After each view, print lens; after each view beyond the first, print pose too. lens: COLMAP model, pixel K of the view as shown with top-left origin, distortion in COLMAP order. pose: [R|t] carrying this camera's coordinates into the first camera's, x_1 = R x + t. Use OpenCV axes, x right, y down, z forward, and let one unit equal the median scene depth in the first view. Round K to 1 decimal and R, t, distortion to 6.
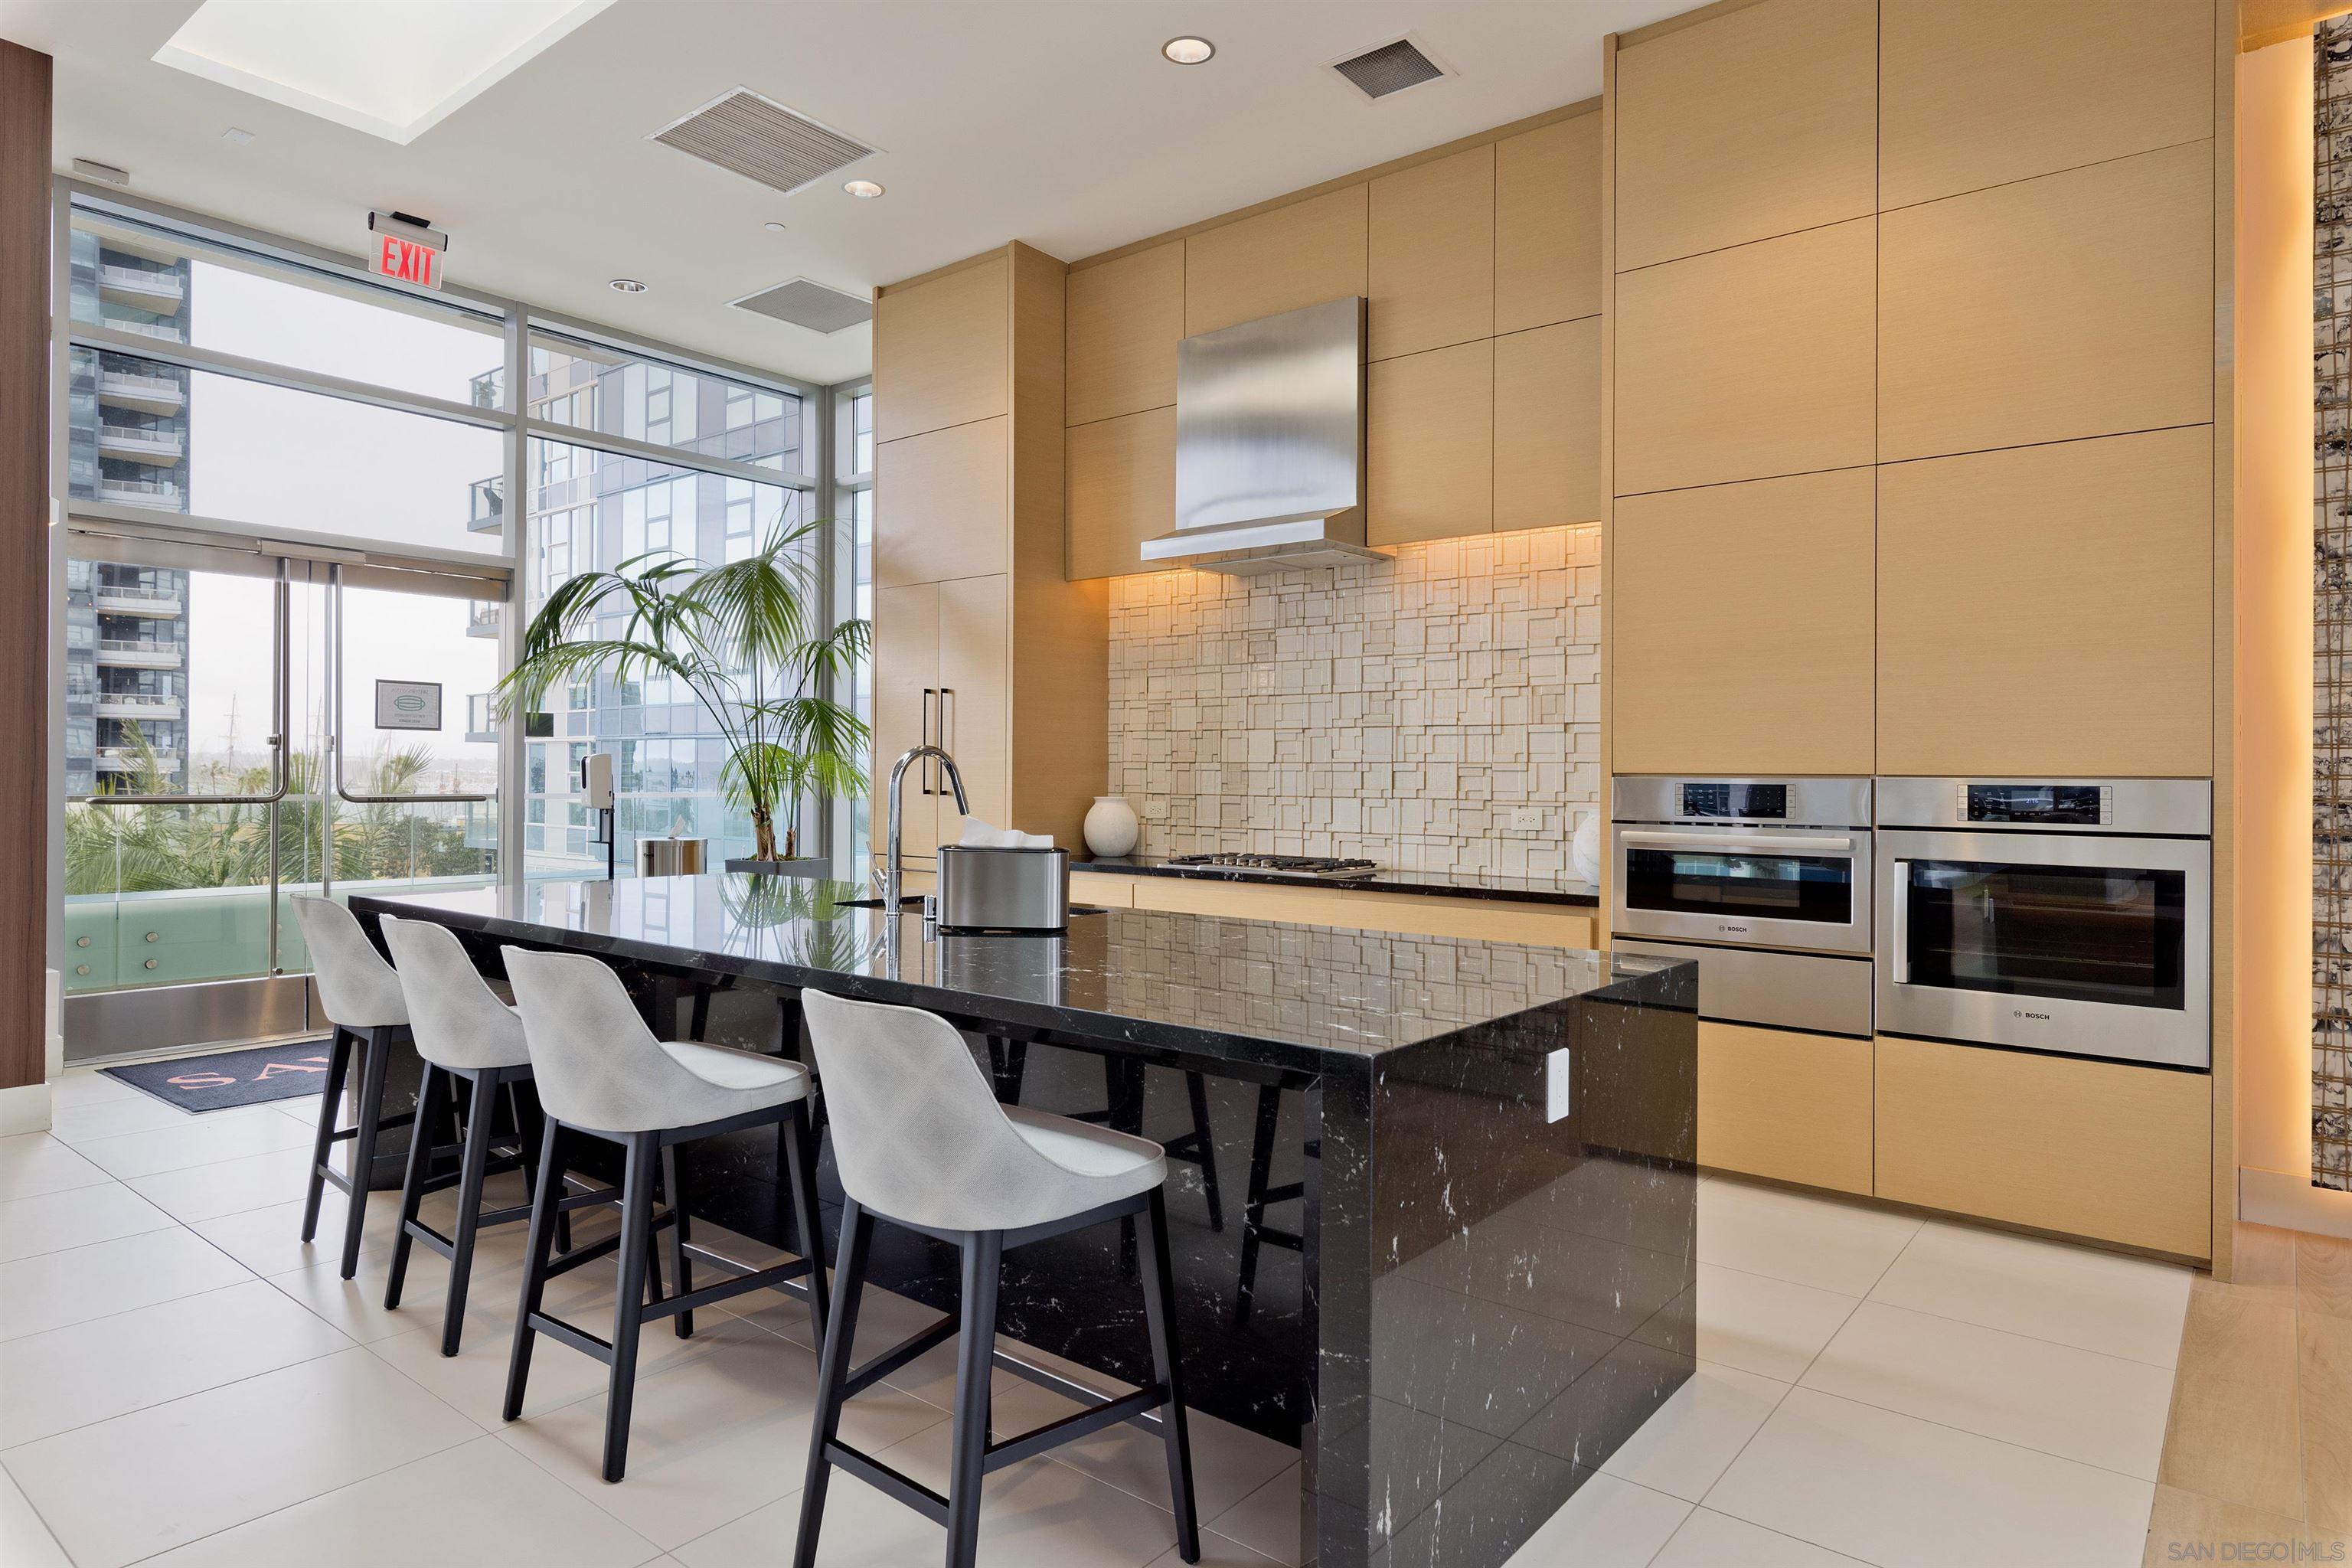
lens RADIAL K [[1371.5, 0, 1178.9], [0, 1371.5, 786.5], [0, 0, 1]] dist [-0.001721, -0.001936]
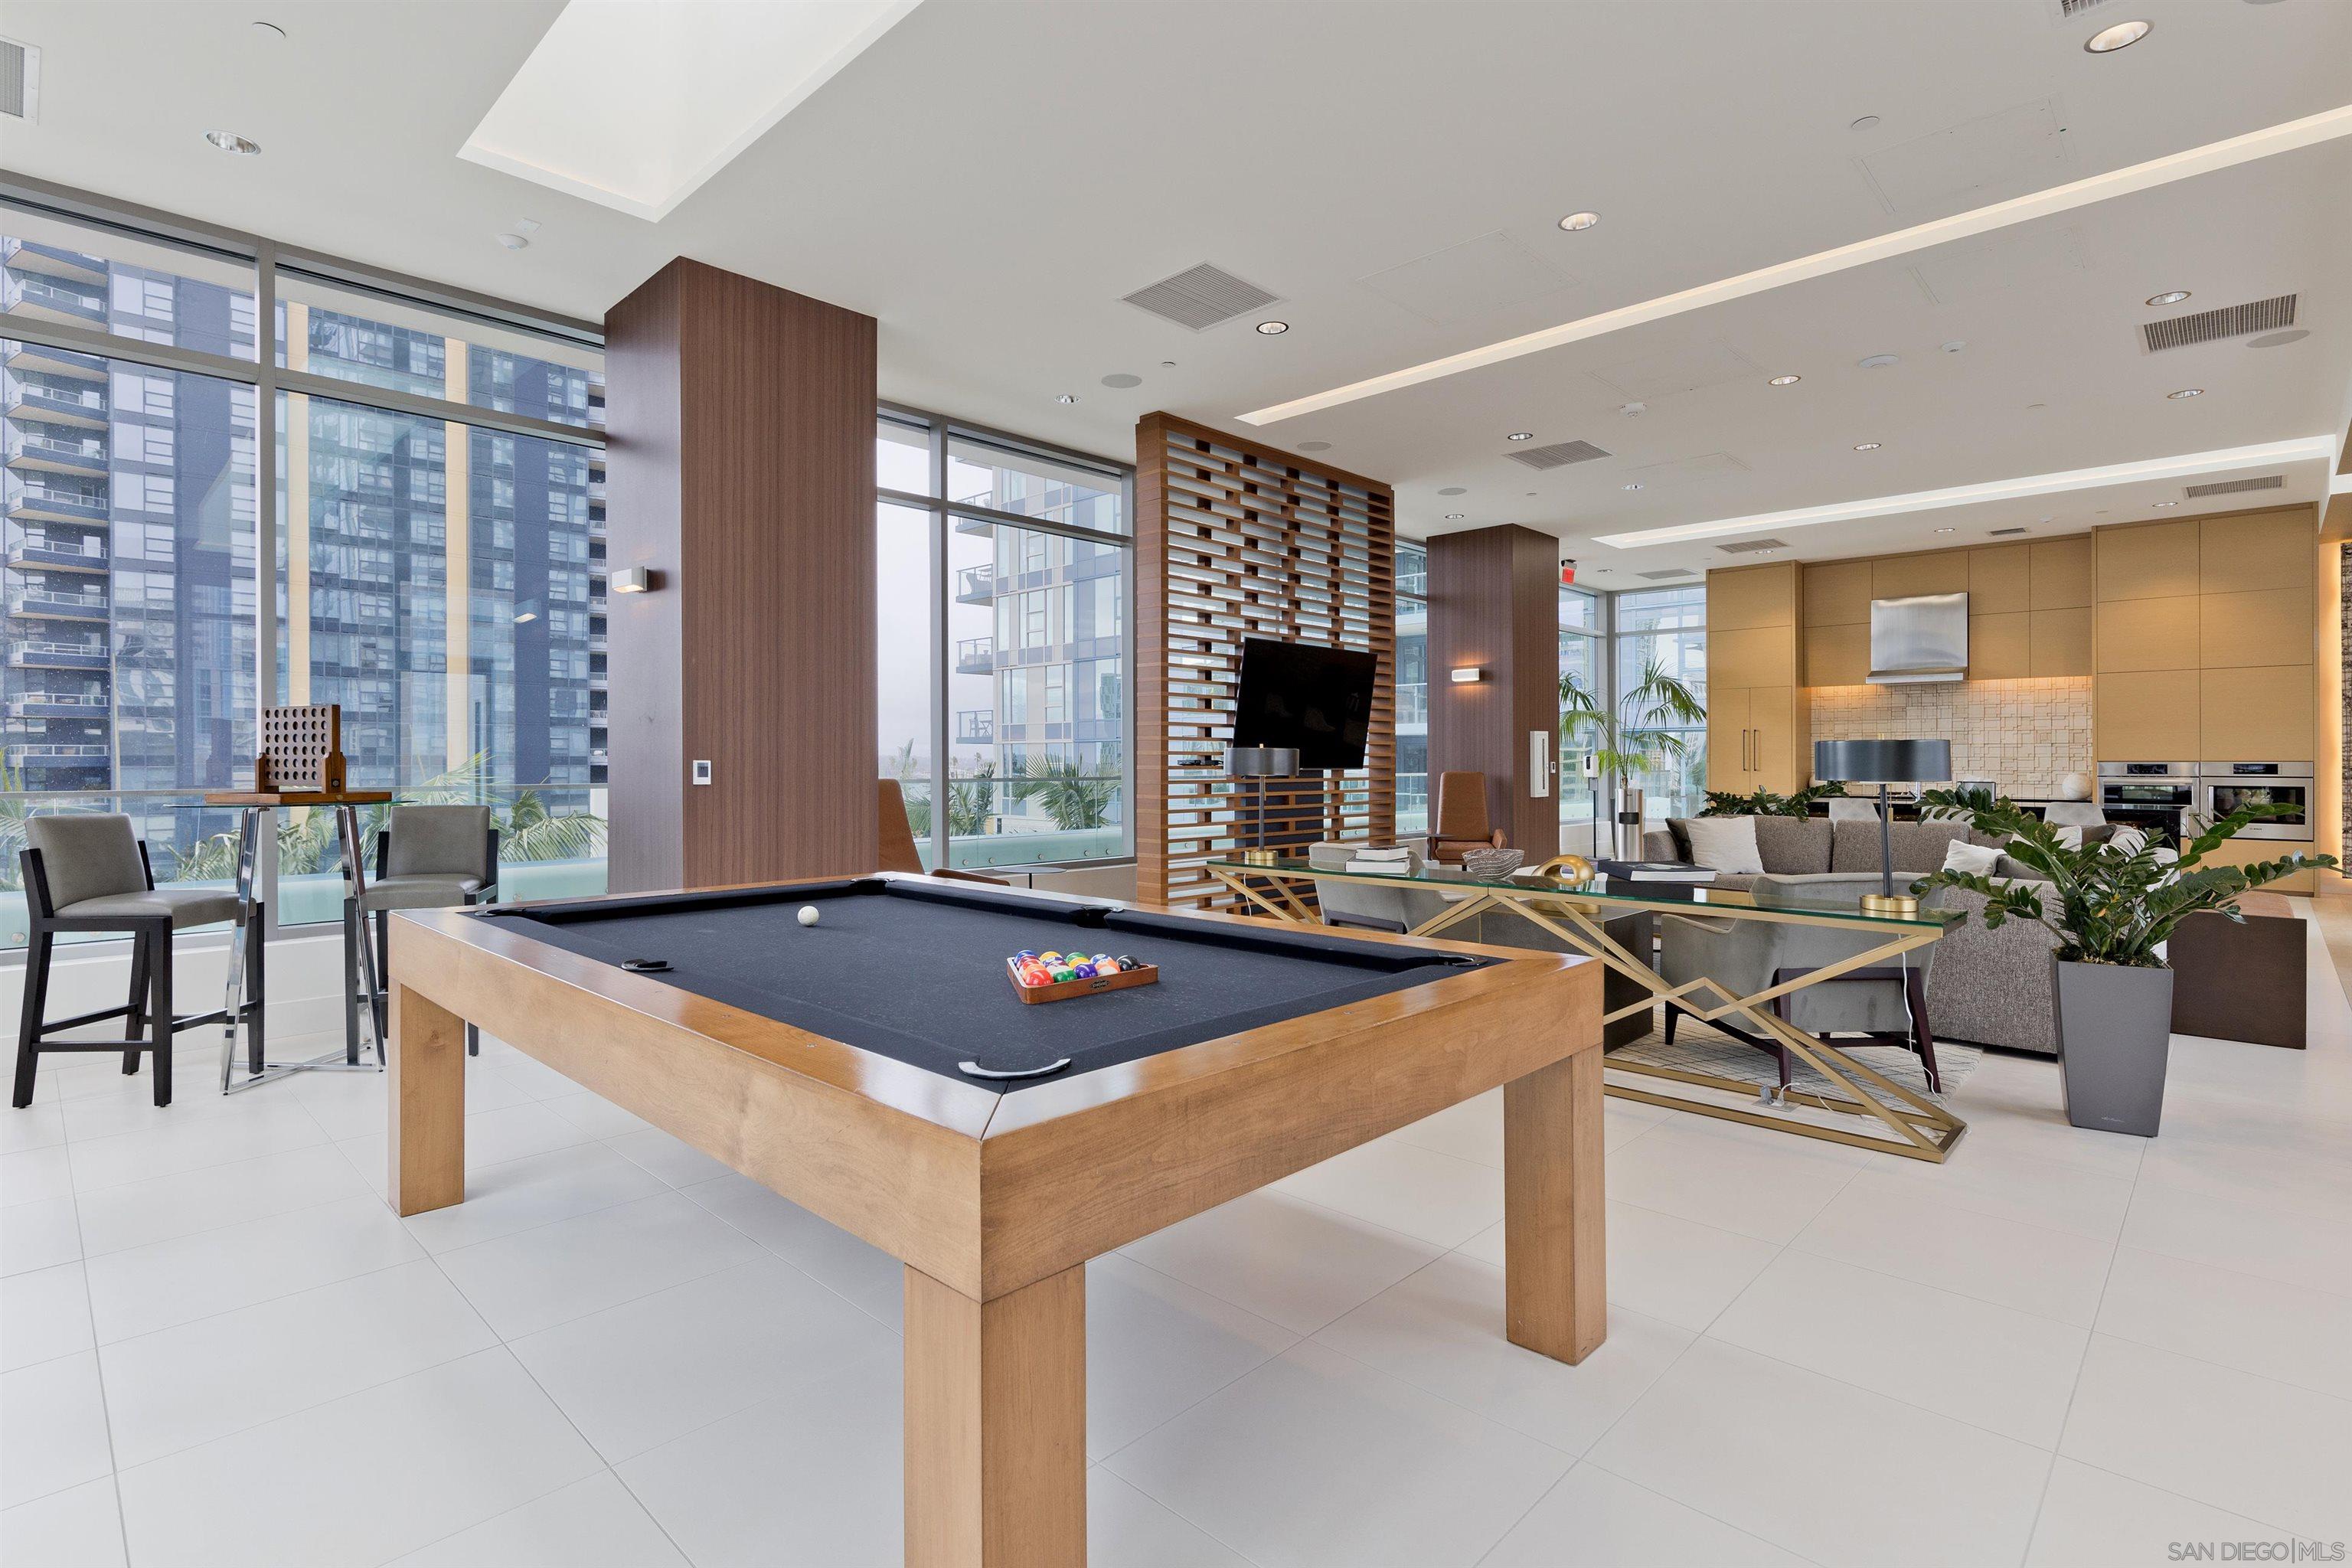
lens RADIAL K [[1135.2, 0, 1172.2], [0, 1135.2, 770.2], [0, 0, 1]] dist [0.000942, 0.000199]
pose [[0.995718, -0.009674, -0.091932, -1.587539], [0.009741, 0.999953, 0.000280, -0.010346], [0.091925, -0.001174, 0.995765, -1.827316]]
